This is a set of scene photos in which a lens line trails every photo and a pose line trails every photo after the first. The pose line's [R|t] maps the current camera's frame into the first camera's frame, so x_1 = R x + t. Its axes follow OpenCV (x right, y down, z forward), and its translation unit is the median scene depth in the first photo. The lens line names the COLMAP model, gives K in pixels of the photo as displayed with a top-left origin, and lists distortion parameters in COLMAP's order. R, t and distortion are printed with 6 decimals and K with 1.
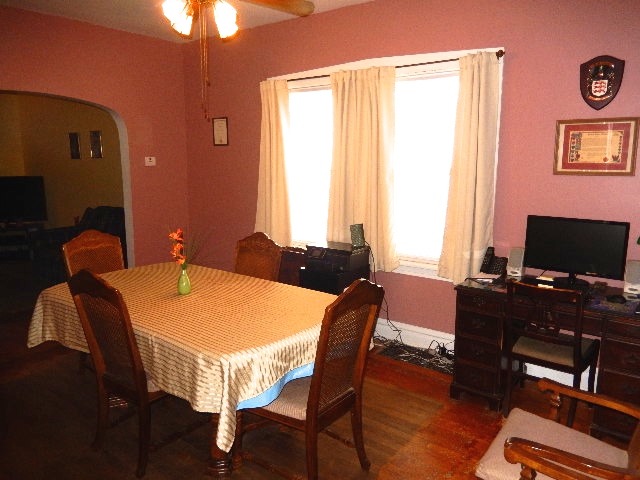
lens RADIAL K [[512.7, 0, 320.0], [0, 512.7, 240.0], [0, 0, 1]] dist [-0.006086, -0.003775]
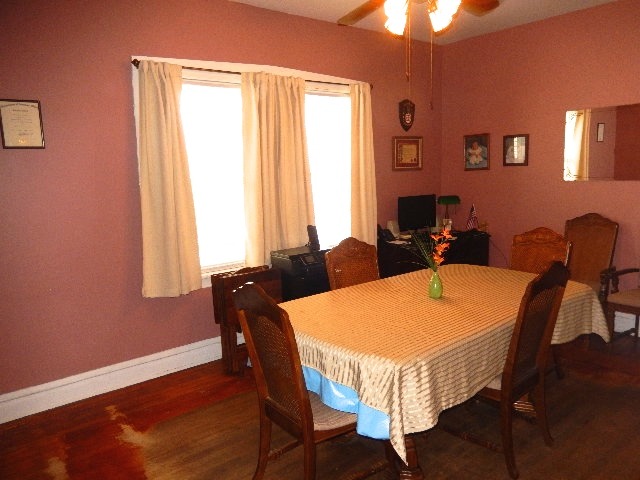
lens RADIAL K [[504.9, 0, 320.0], [0, 504.9, 240.0], [0, 0, 1]] dist [0.000039, 0.000154]
pose [[0.196757, -0.145812, 0.969549, -1.146831], [0.186749, 0.976349, 0.108936, -0.136761], [-0.962503, 0.159628, 0.219333, 0.945474]]
